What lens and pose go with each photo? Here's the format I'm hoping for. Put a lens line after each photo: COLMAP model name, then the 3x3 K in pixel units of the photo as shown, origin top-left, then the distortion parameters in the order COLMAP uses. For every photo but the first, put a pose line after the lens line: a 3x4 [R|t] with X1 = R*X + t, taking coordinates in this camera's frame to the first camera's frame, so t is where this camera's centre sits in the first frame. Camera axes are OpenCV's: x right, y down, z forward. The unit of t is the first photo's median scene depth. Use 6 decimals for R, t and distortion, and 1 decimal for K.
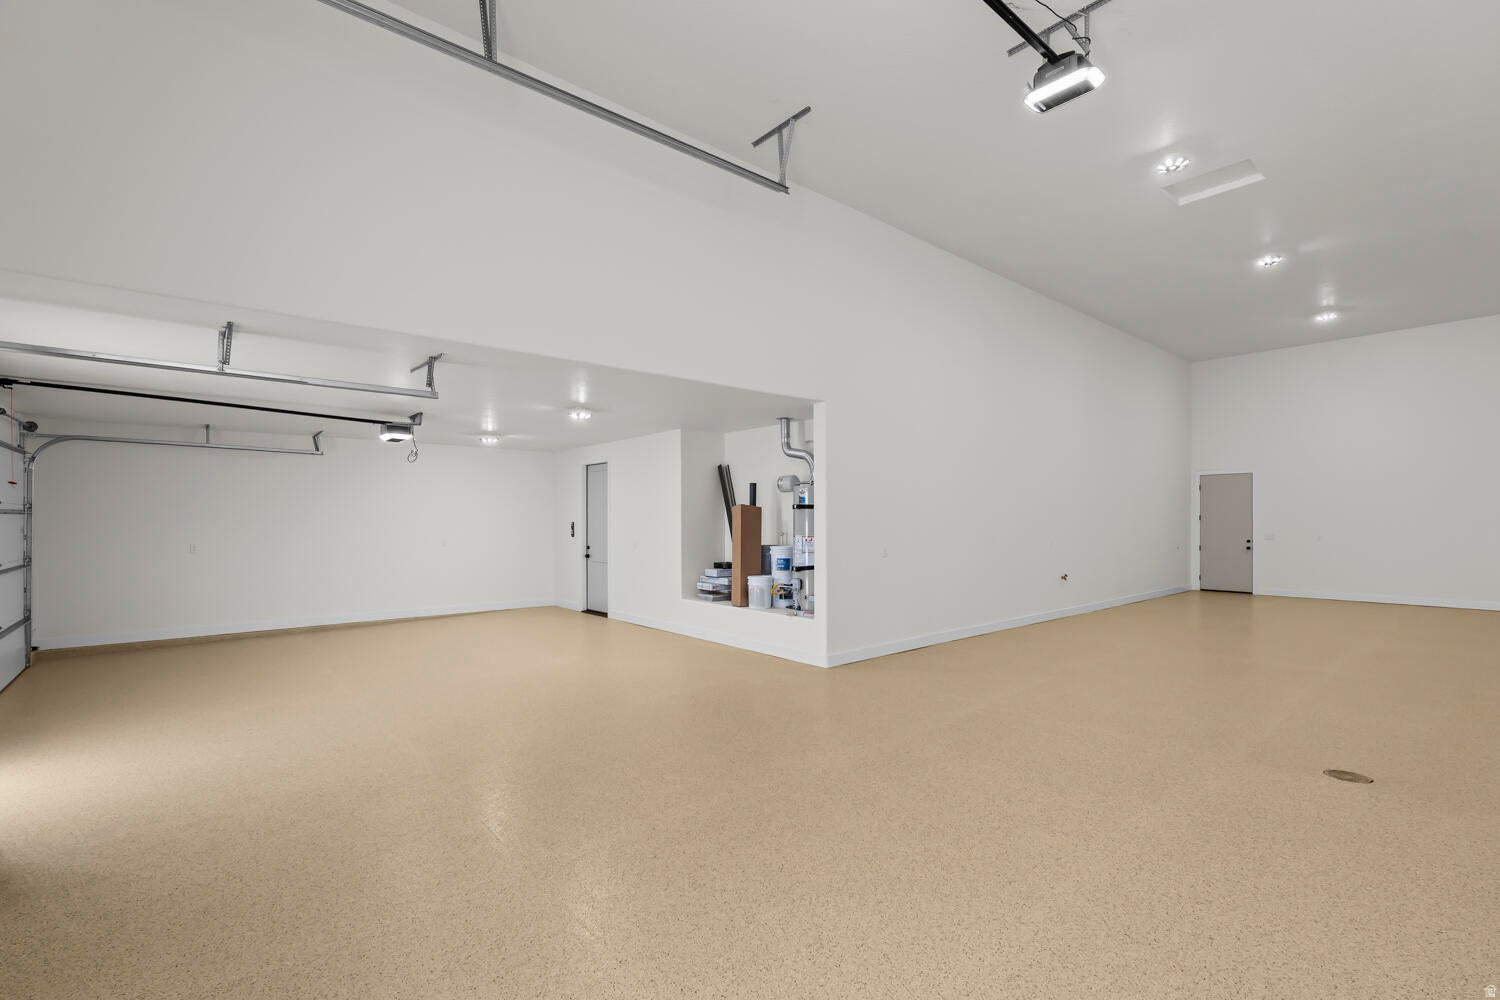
lens RADIAL K [[673.9, 0, 748.7], [0, 673.9, 515.8], [0, 0, 1]] dist [-0.001835, 0.000011]
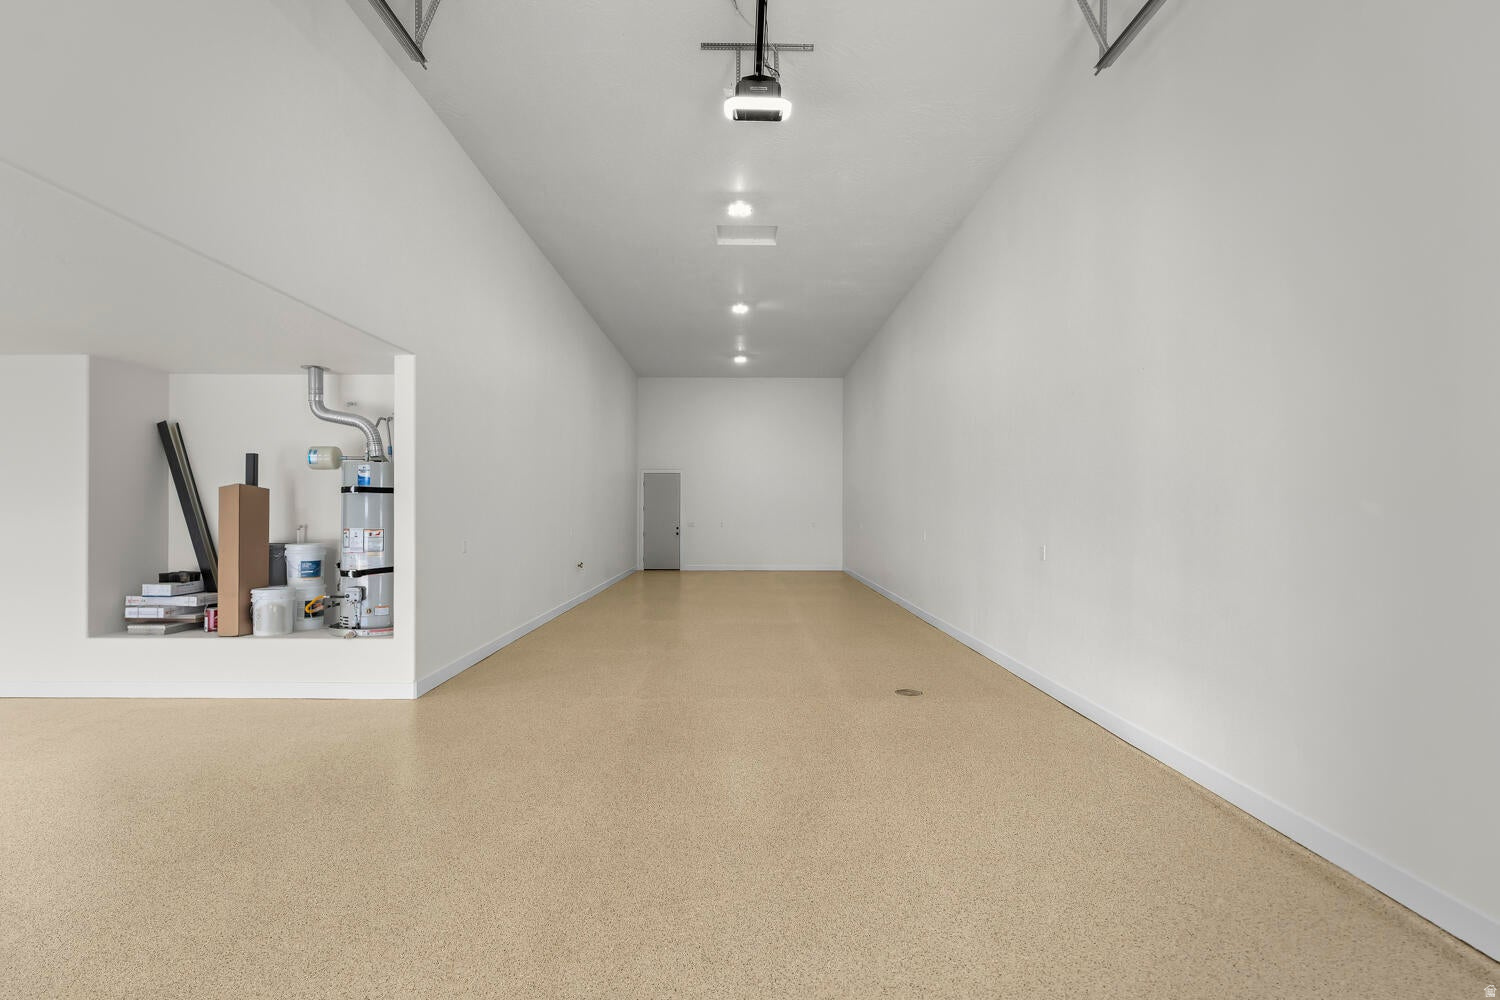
lens RADIAL K [[666.5, 0, 750.0], [0, 666.5, 500.0], [0, 0, 1]] dist [-0.004916, -0.000260]
pose [[0.638177, 0.015833, 0.769727, -0.195030], [-0.007064, 0.999867, -0.014710, 0.005316], [-0.769857, 0.003950, 0.638204, 0.184232]]
